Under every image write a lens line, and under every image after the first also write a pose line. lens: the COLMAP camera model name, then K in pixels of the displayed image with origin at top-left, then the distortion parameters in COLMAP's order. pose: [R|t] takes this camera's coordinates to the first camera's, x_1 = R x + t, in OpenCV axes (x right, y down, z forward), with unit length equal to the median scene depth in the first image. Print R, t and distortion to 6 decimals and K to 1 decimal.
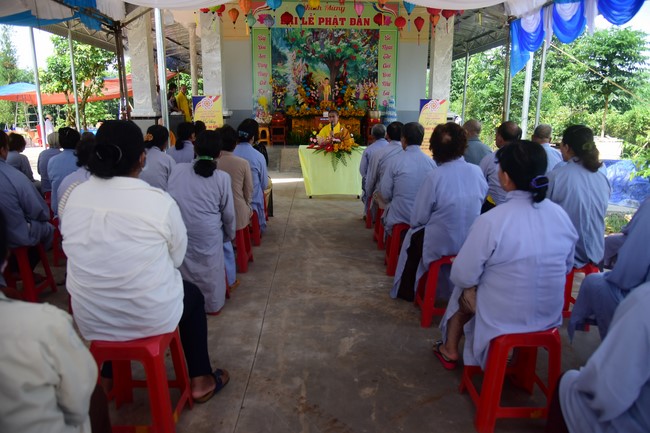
lens RADIAL K [[469.9, 0, 325.0], [0, 469.9, 218.1], [0, 0, 1]] dist [-0.029962, 0.003567]
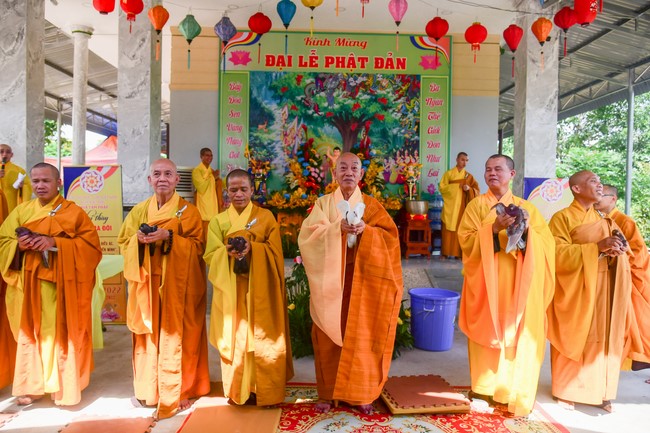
lens RADIAL K [[469.9, 0, 325.1], [0, 469.9, 215.0], [0, 0, 1]] dist [-0.029962, 0.003567]
pose [[0.999540, 0.011560, -0.028027, 0.006354], [-0.016832, 0.980484, -0.195876, -0.092451], [0.025216, 0.196258, 0.980228, 0.415668]]
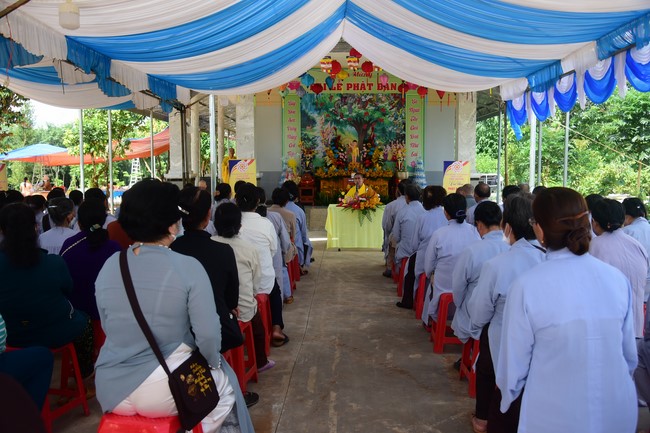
lens RADIAL K [[567.9, 0, 324.9], [0, 567.9, 214.3], [0, 0, 1]] dist [-0.024126, 0.014582]
pose [[0.998589, -0.003143, -0.053017, 0.003582], [-0.004609, 0.989352, -0.145467, 0.039270], [0.052909, 0.145506, 0.987942, -0.197318]]
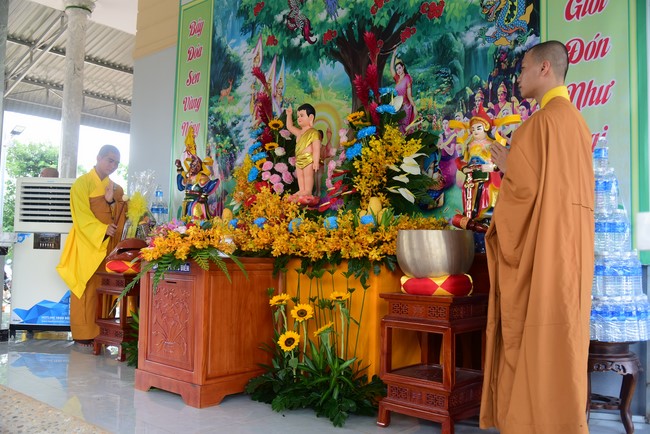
lens RADIAL K [[594.0, 0, 324.0], [0, 594.0, 217.7], [0, 0, 1]] dist [-0.015427, 0.000000]
pose [[0.727217, -0.029369, -0.685779, 0.220819], [-0.174395, 0.958395, -0.225976, -0.173152], [0.663884, 0.283930, 0.691839, 0.803850]]
